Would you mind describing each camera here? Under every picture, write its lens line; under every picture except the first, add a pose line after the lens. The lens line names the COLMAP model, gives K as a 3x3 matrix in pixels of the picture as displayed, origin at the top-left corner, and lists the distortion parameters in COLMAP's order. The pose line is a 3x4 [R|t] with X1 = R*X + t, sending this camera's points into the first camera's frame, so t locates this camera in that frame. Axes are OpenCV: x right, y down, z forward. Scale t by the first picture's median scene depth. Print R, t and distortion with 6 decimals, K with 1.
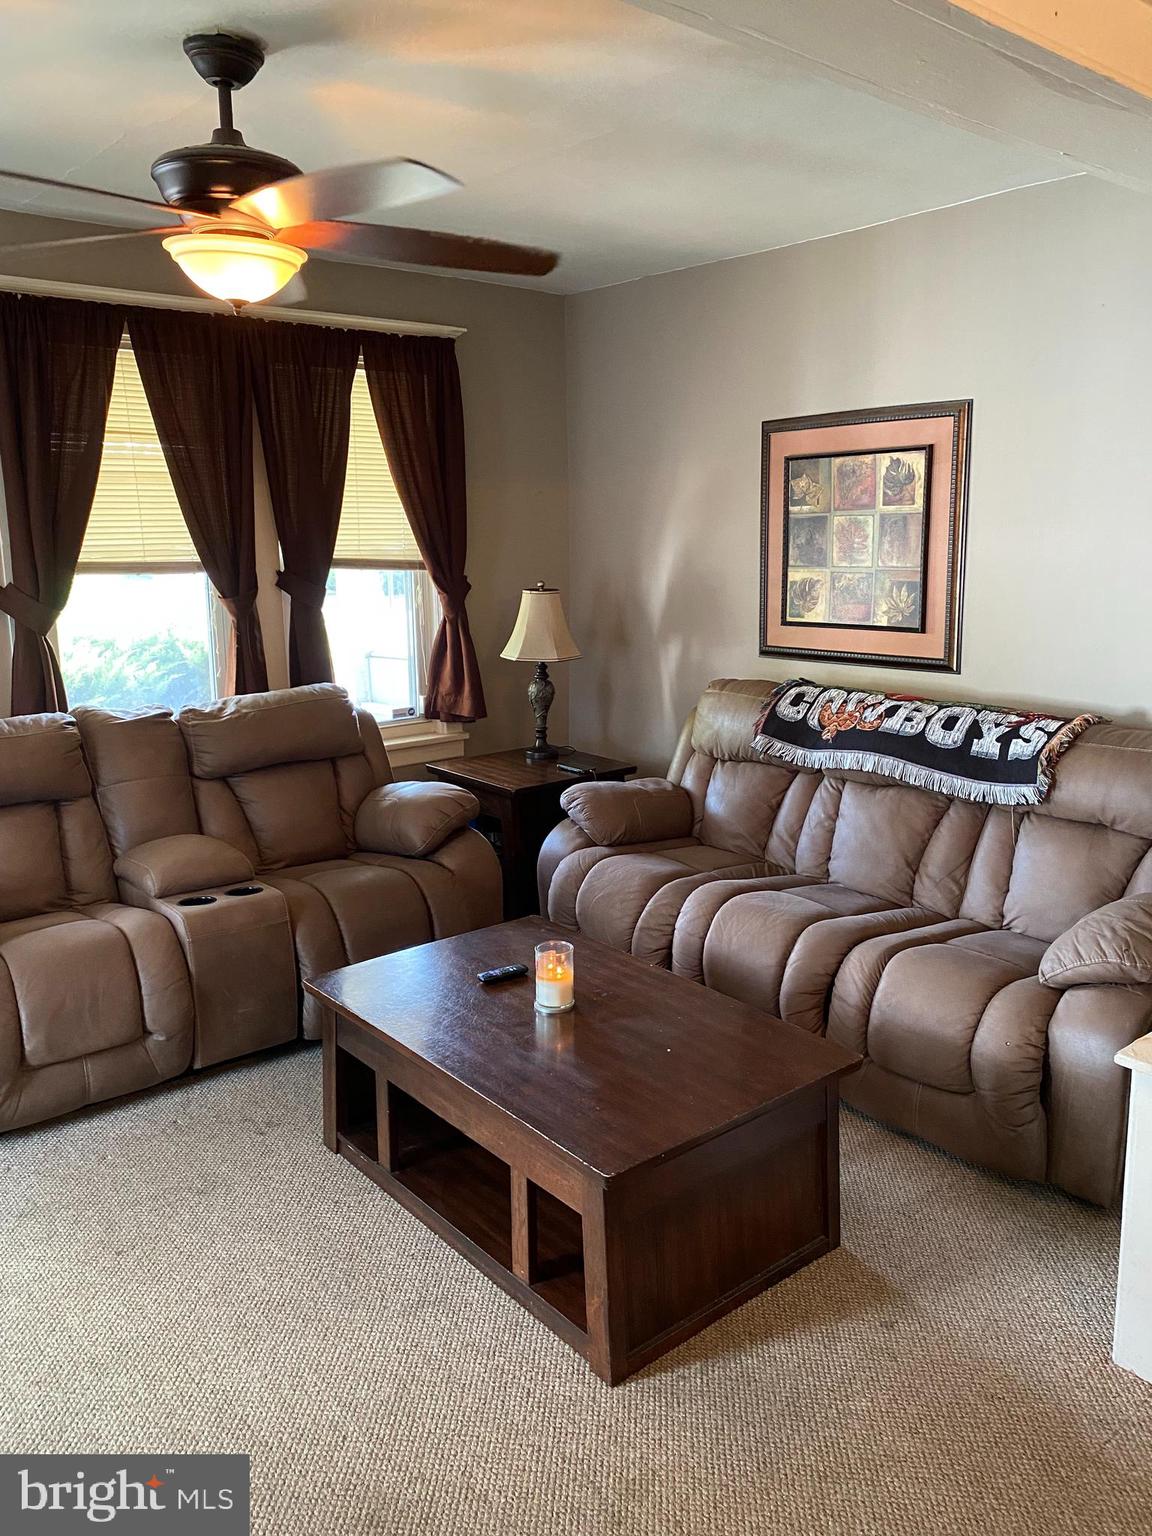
lens RADIAL K [[1173.2, 0, 598.0], [0, 1173.2, 760.3], [0, 0, 1]] dist [0.188926, -0.425498]
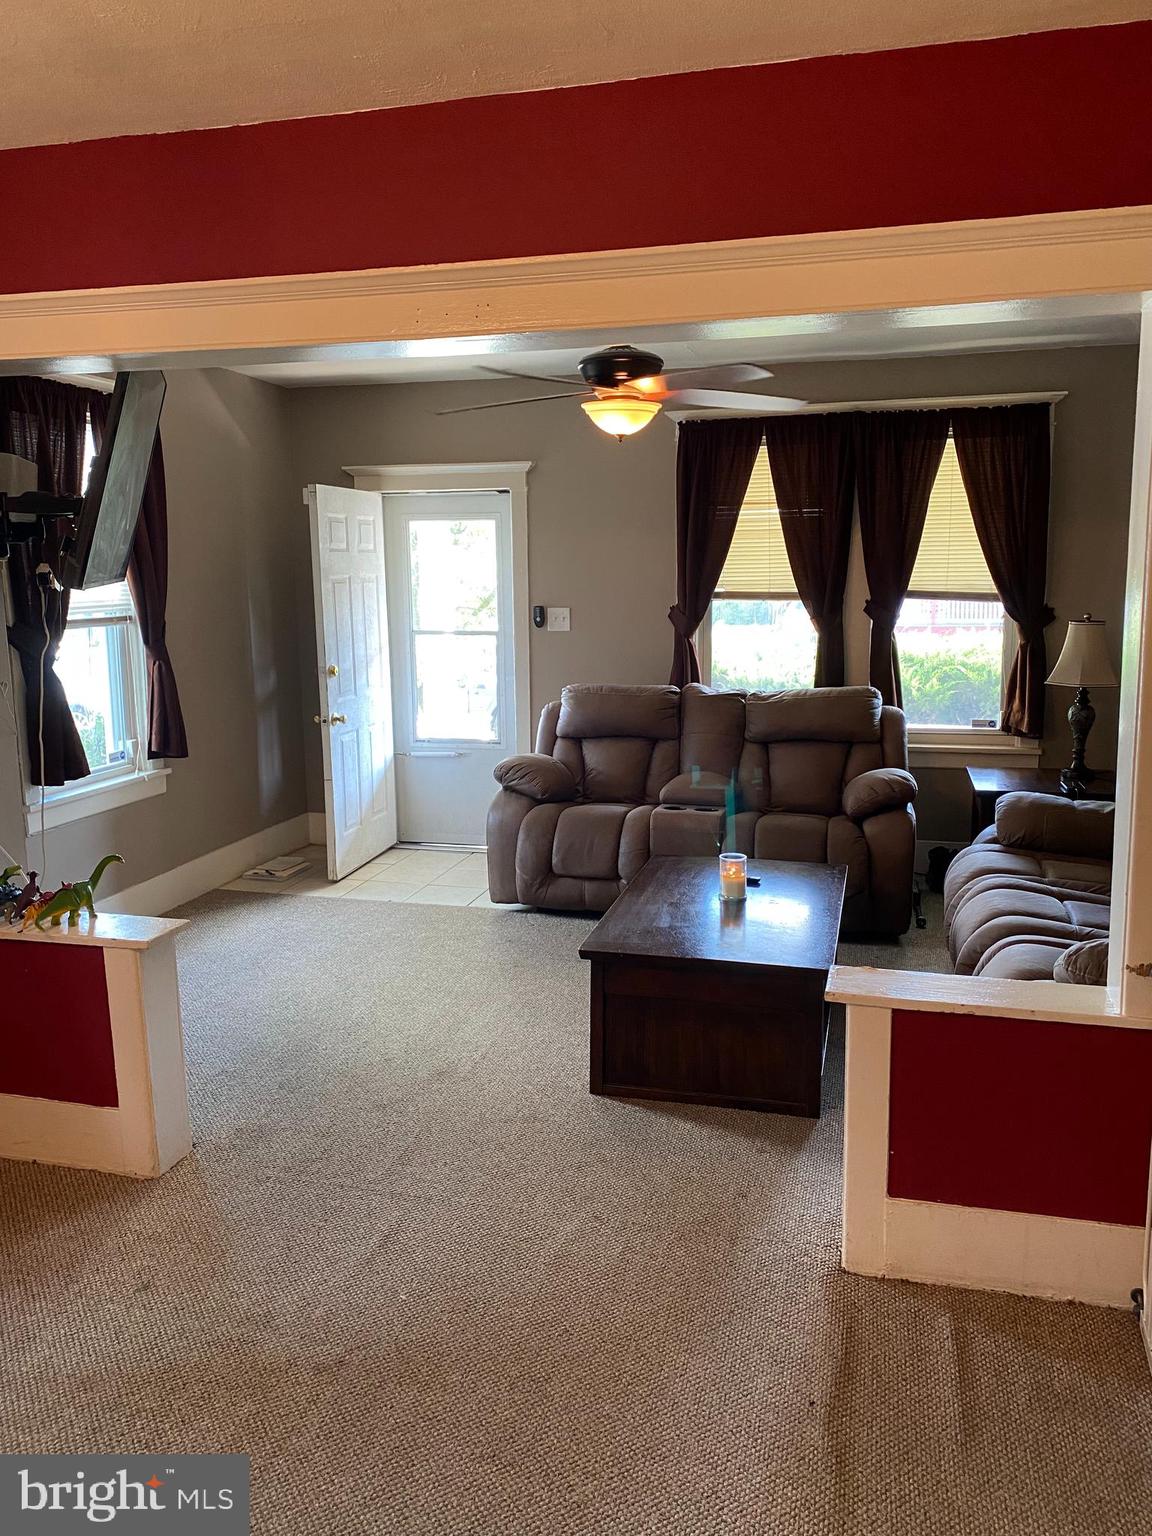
lens RADIAL K [[1173.2, 0, 598.0], [0, 1173.2, 760.3], [0, 0, 1]] dist [0.188926, -0.425498]
pose [[0.594824, 0.135389, -0.792373, 0.615933], [-0.157295, 0.986263, 0.050438, -0.004123], [0.788317, 0.094635, 0.607948, -0.009641]]
